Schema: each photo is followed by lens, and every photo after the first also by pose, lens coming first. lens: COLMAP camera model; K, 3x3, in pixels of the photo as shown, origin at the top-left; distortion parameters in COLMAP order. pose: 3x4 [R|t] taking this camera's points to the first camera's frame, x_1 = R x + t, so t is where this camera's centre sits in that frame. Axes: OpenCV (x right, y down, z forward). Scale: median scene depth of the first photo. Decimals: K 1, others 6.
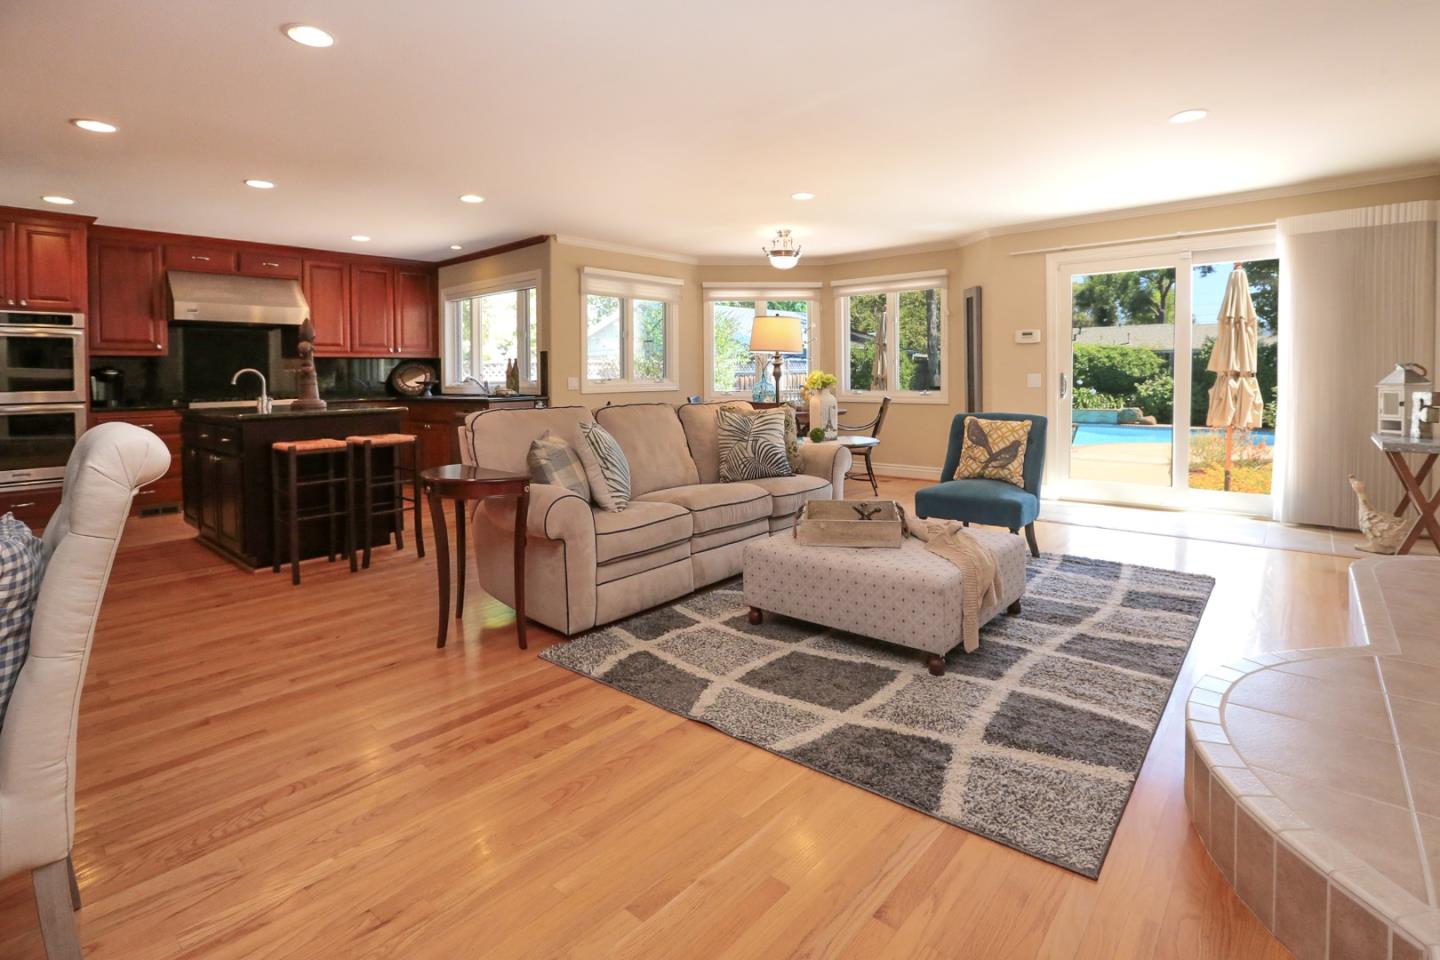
lens RADIAL K [[701.3, 0, 722.5], [0, 701.3, 412.4], [0, 0, 1]] dist [-0.050646, 0.000698]
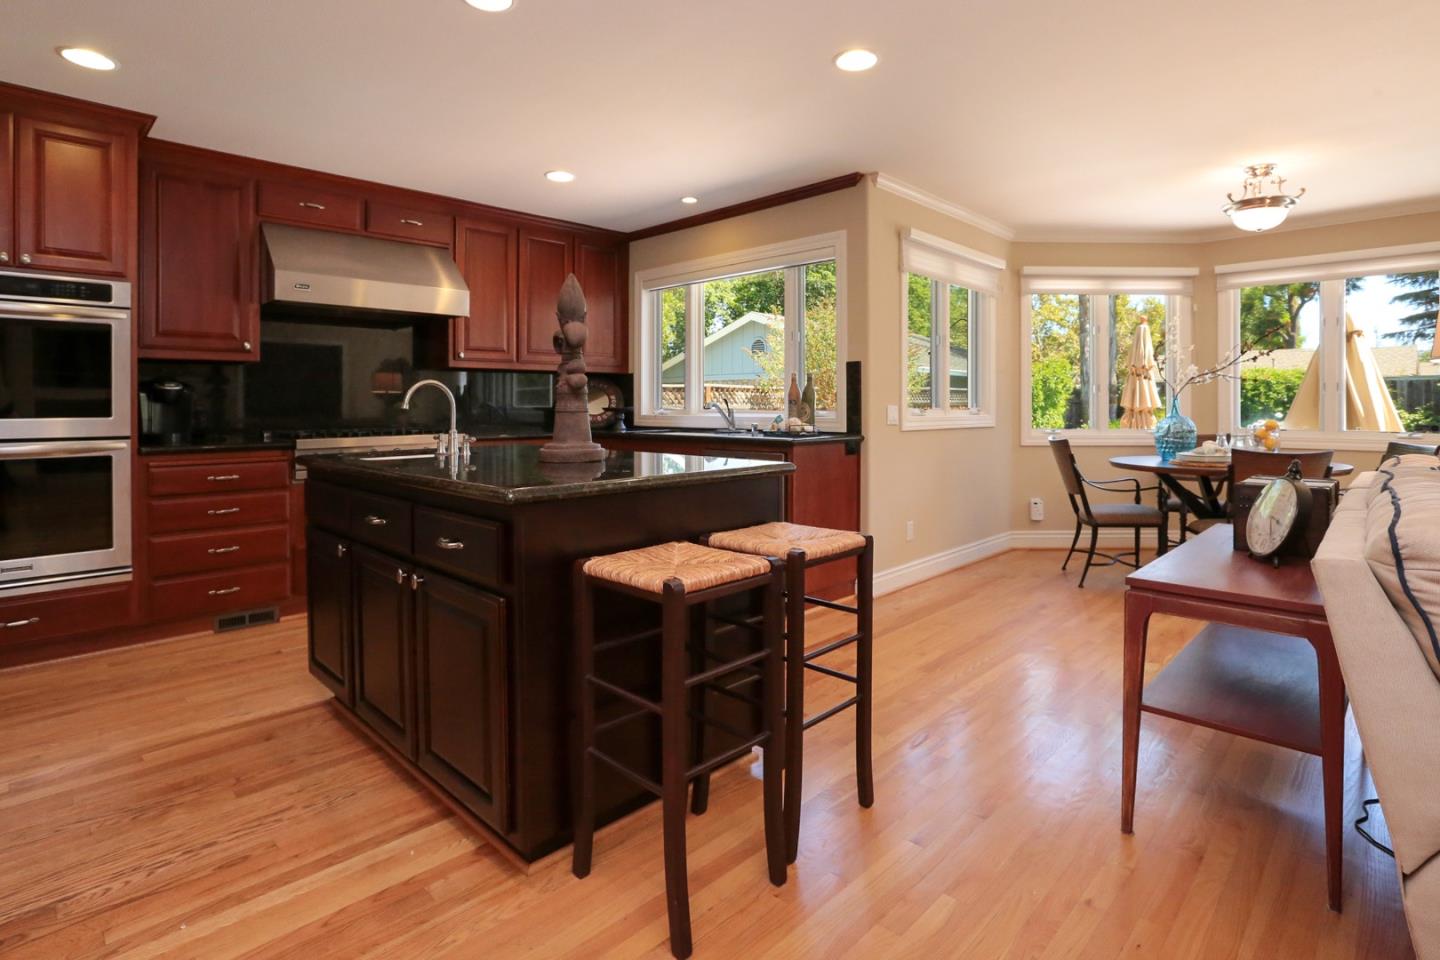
lens RADIAL K [[749.9, 0, 715.1], [0, 749.9, 436.8], [0, 0, 1]] dist [-0.042089, 0.000633]
pose [[0.996705, 0.014524, -0.079801, -0.327232], [-0.015052, 0.999869, -0.006018, -0.015848], [0.079703, 0.007199, 0.996793, 0.339040]]
